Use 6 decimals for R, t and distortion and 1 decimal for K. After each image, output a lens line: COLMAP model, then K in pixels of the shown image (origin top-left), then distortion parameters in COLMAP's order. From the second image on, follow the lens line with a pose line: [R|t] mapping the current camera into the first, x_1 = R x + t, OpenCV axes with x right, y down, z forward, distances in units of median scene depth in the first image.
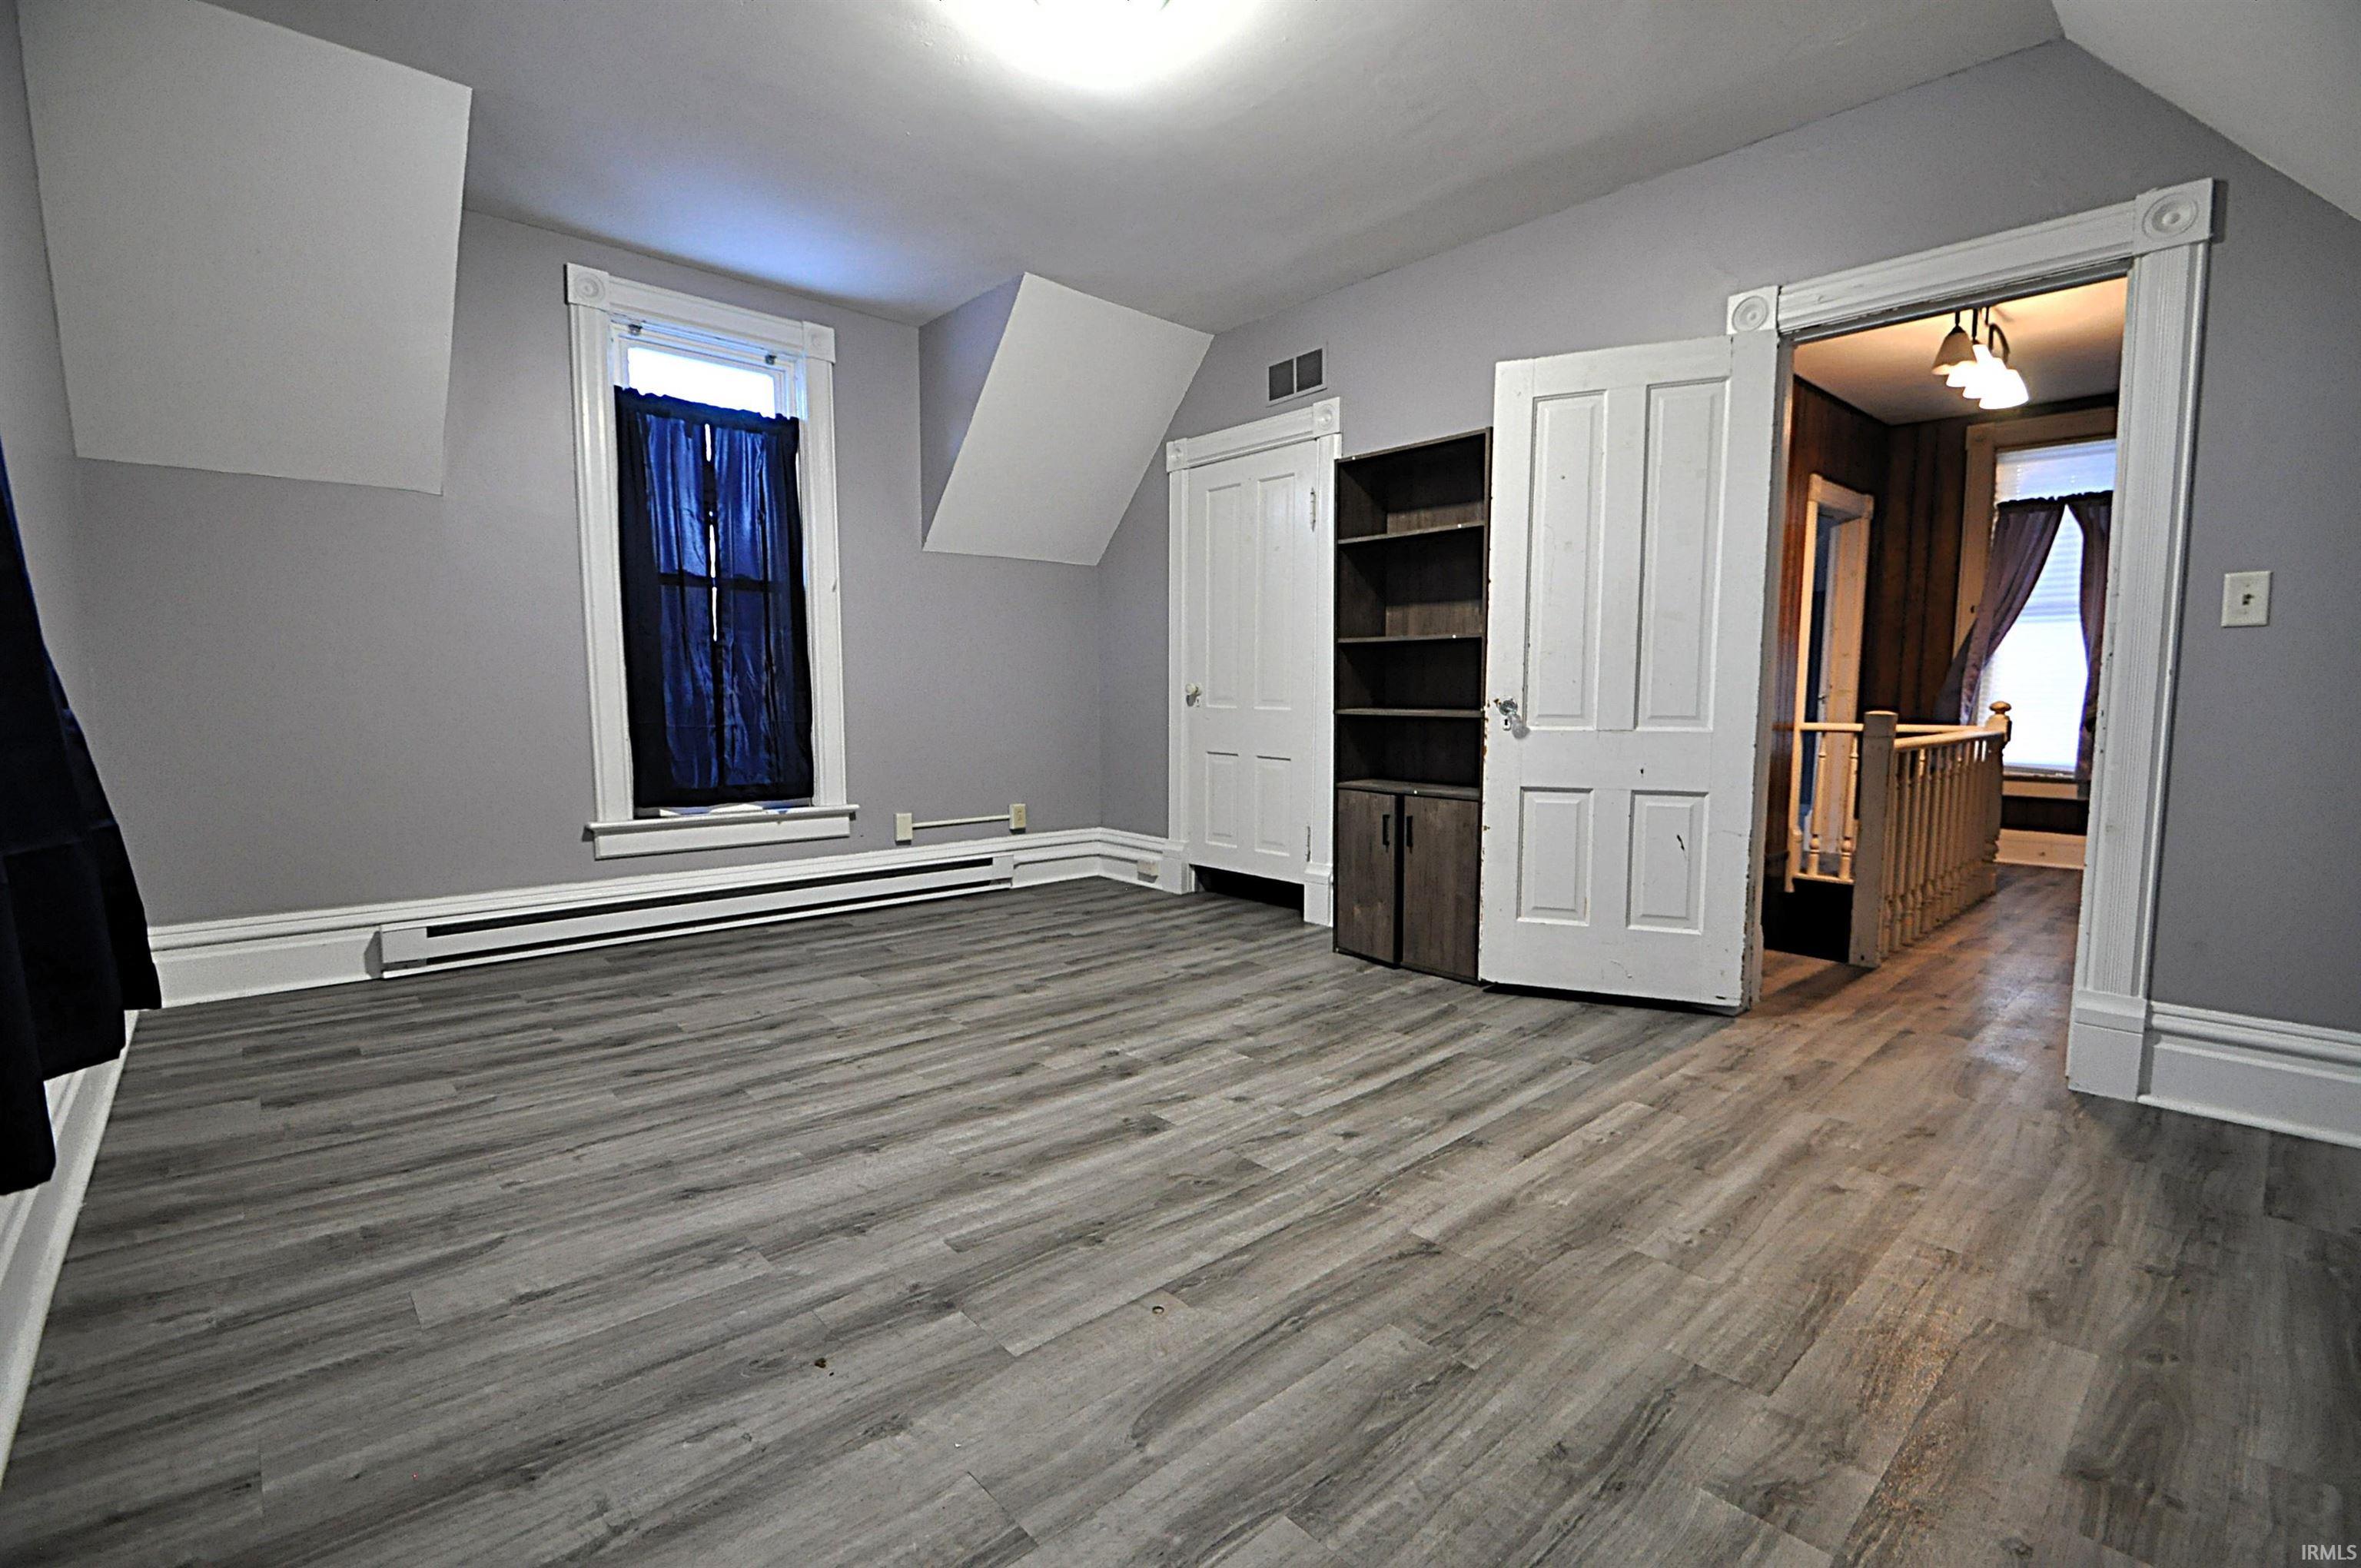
lens RADIAL K [[1032.6, 0, 1177.3], [0, 1032.6, 790.6], [0, 0, 1]] dist [0.006077, -0.011315]
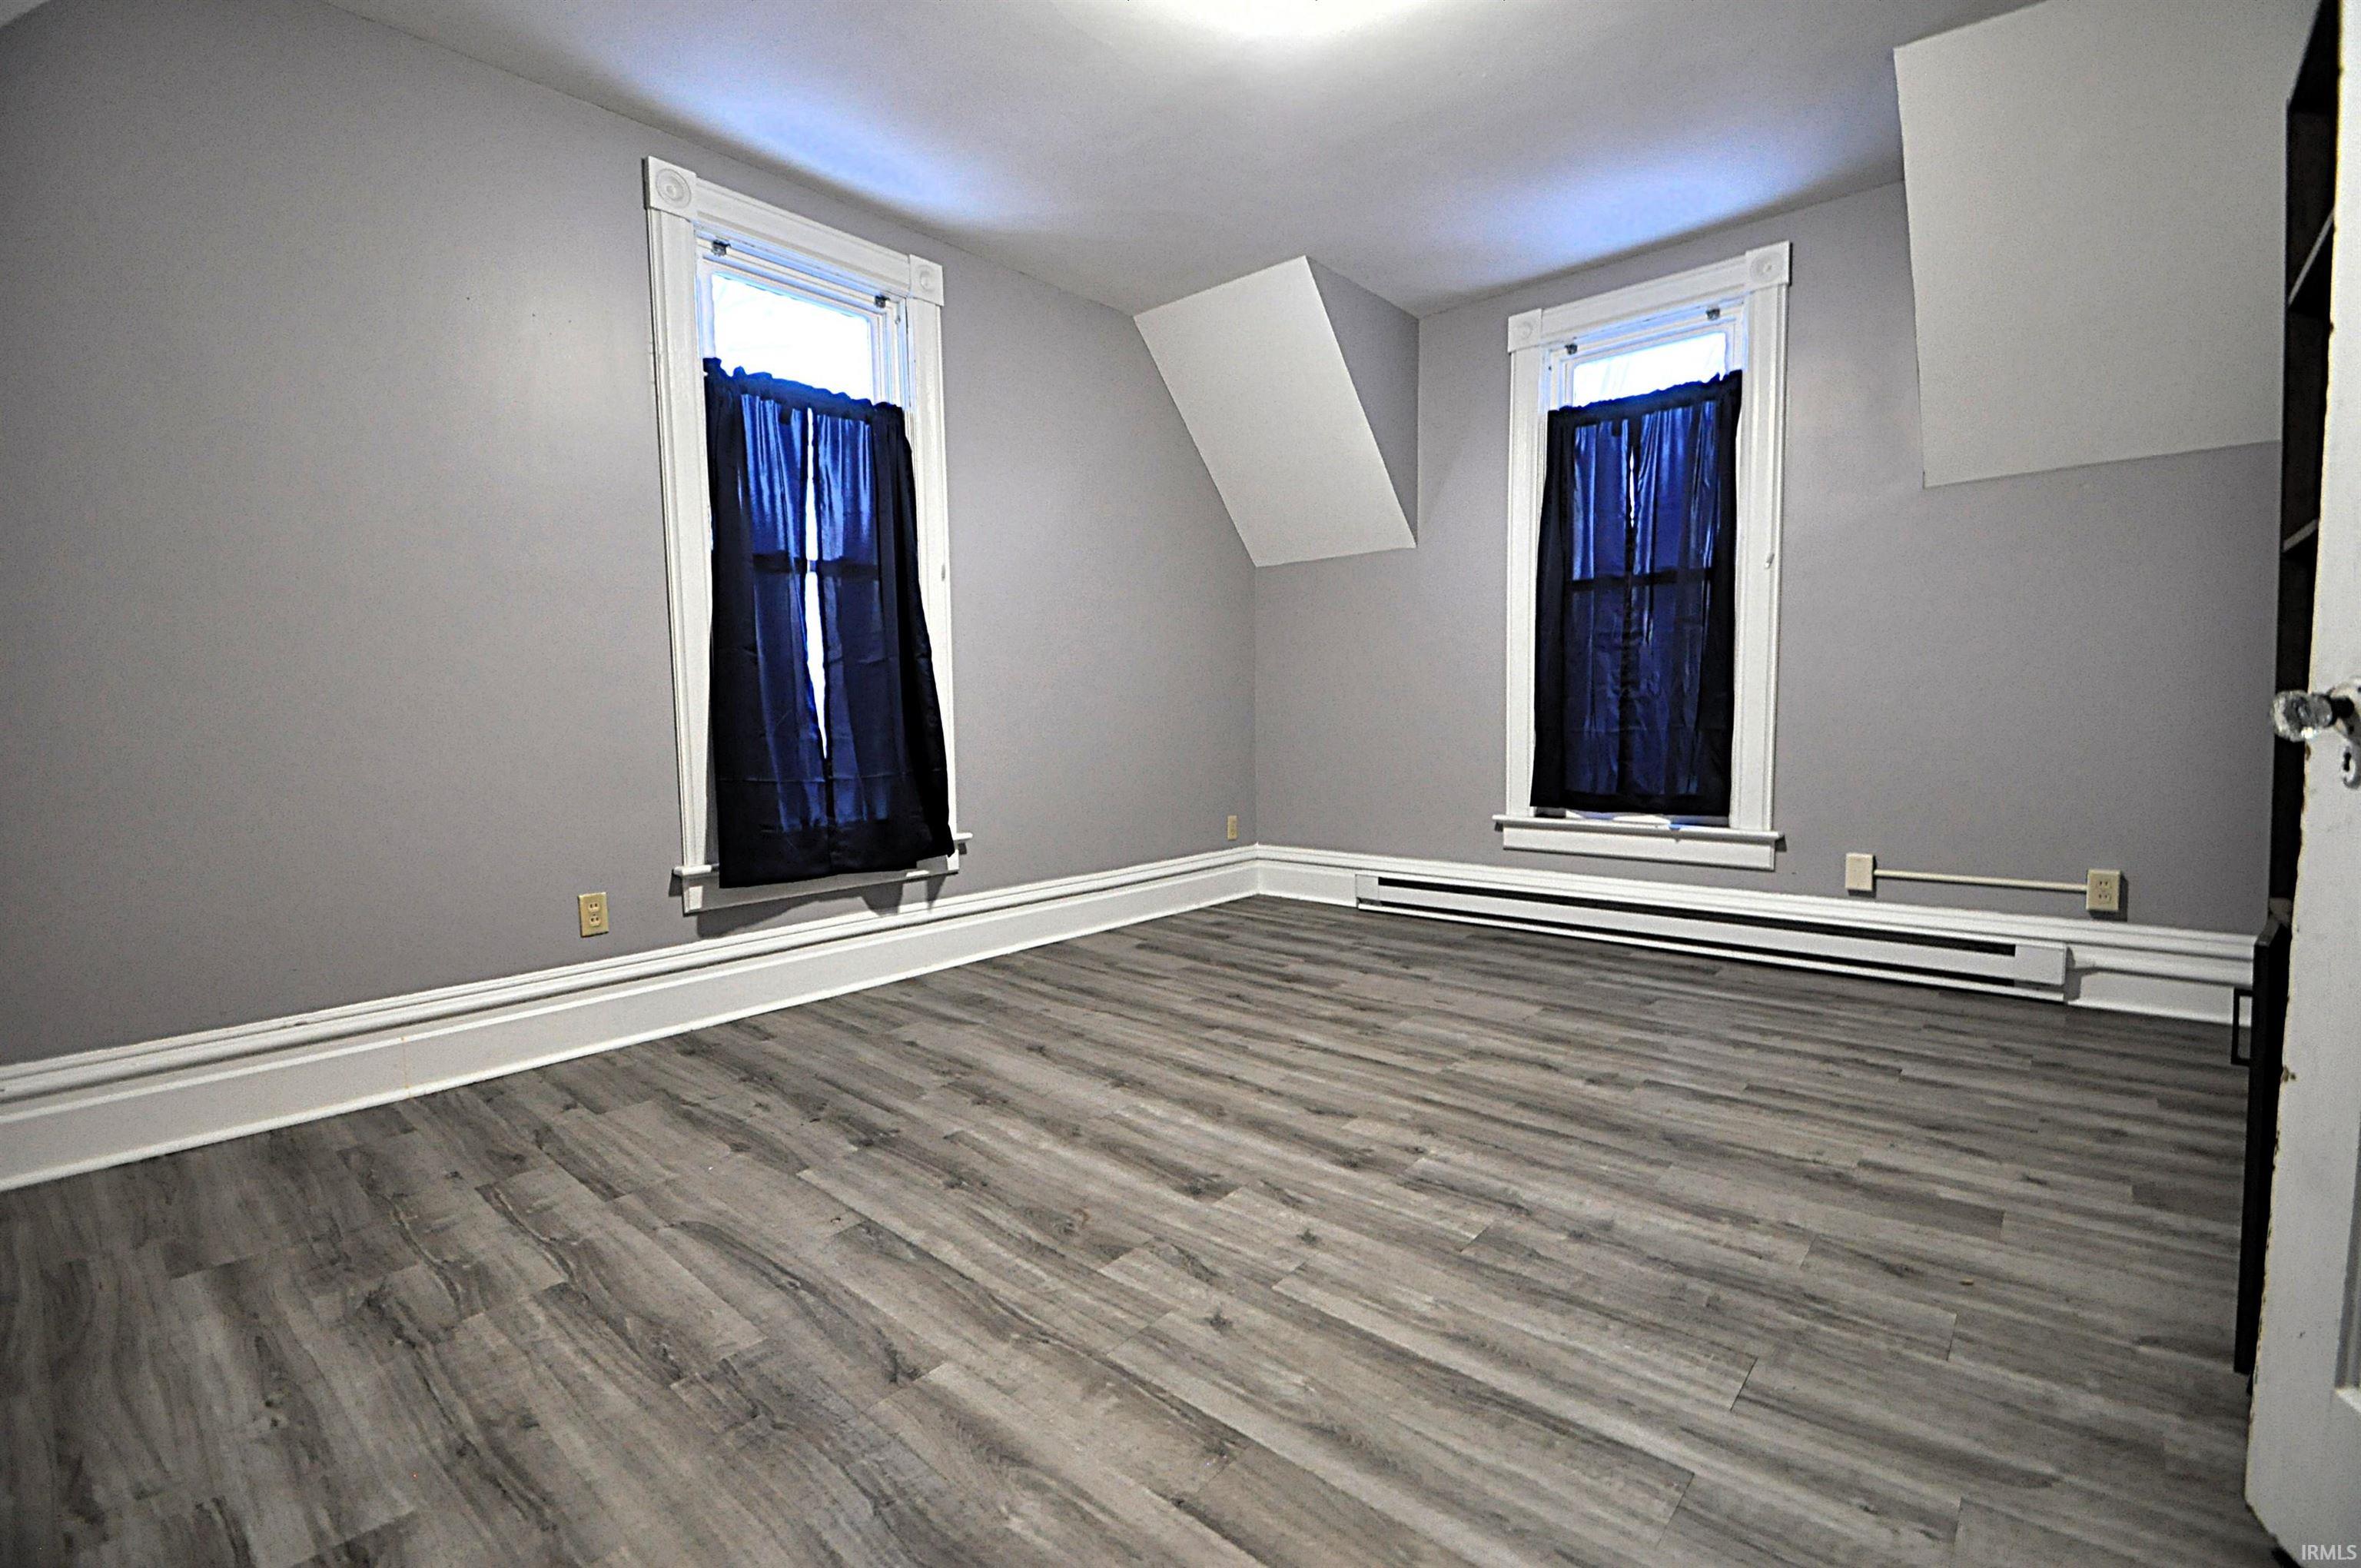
lens RADIAL K [[1032.6, 0, 1173.9], [0, 1032.6, 793.6], [0, 0, 1]] dist [0.006077, -0.011315]
pose [[0.111509, 0.078919, -0.990625, 0.721674], [-0.073679, 0.994755, 0.070955, -0.065335], [0.991028, 0.065076, 0.116739, 0.745214]]
